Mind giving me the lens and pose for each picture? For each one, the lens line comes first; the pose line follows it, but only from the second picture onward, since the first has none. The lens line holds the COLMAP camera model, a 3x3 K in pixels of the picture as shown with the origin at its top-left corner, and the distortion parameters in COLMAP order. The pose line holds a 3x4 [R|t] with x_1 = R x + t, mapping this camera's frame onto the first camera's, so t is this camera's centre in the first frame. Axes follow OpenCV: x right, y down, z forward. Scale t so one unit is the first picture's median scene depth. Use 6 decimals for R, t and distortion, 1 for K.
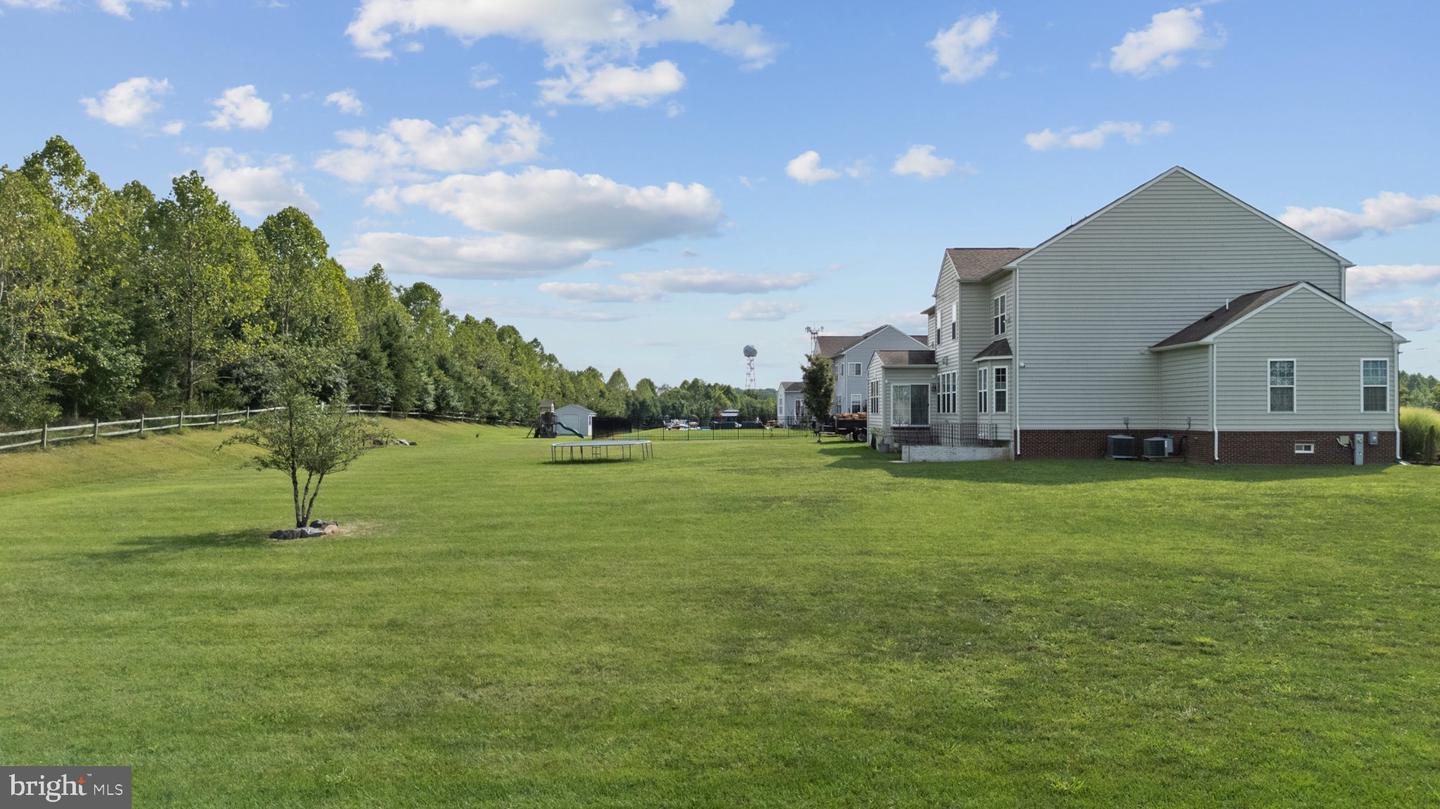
lens RADIAL K [[1095.5, 0, 722.6], [0, 1095.5, 406.2], [0, 0, 1]] dist [0.011871, -0.001952]
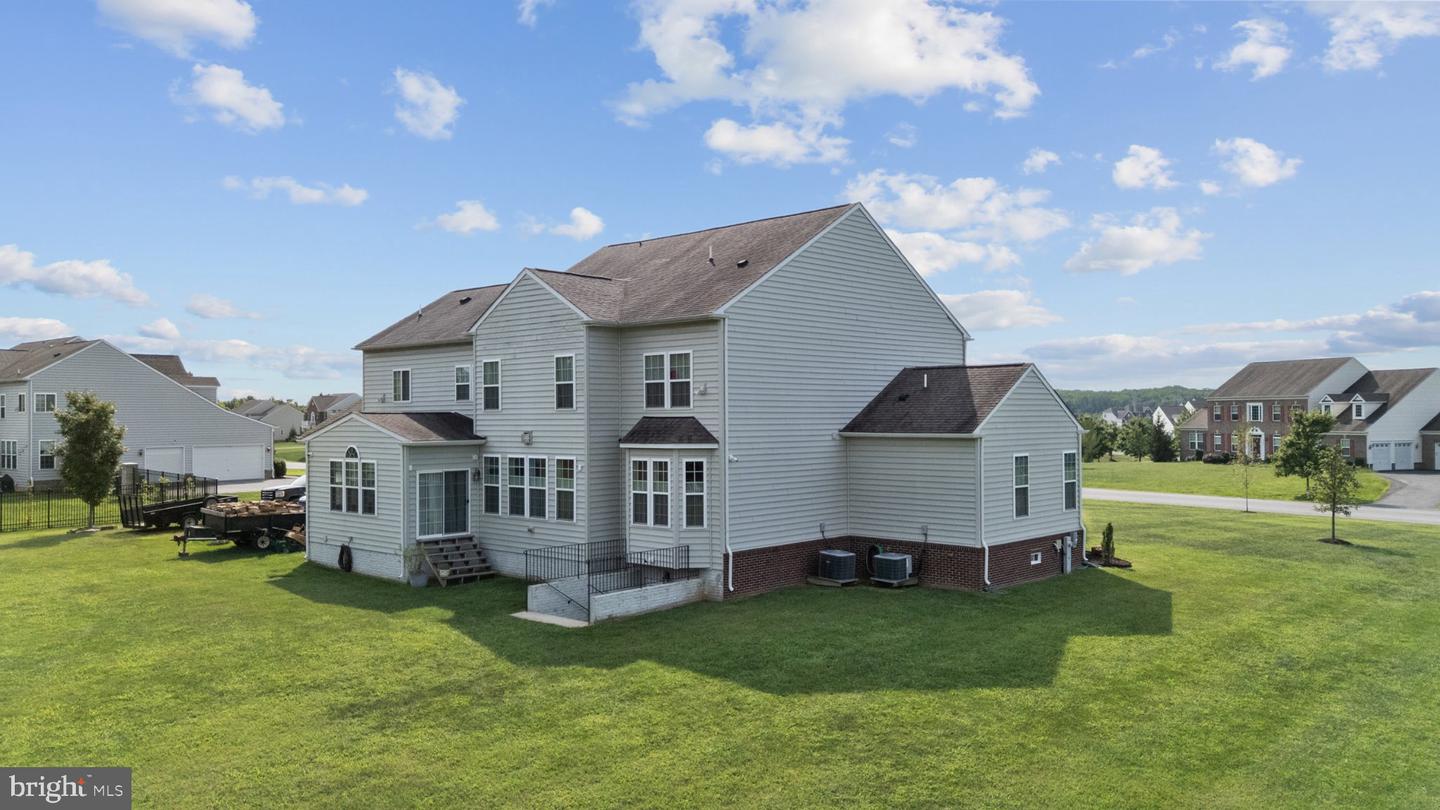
lens RADIAL K [[1095.5, 0, 717.9], [0, 1095.5, 406.6], [0, 0, 1]] dist [0.011871, -0.001952]
pose [[0.665136, 0.008355, 0.746676, -0.240602], [-0.003599, 0.999962, -0.007984, -0.063057], [-0.746714, 0.002623, 0.665141, 0.541086]]
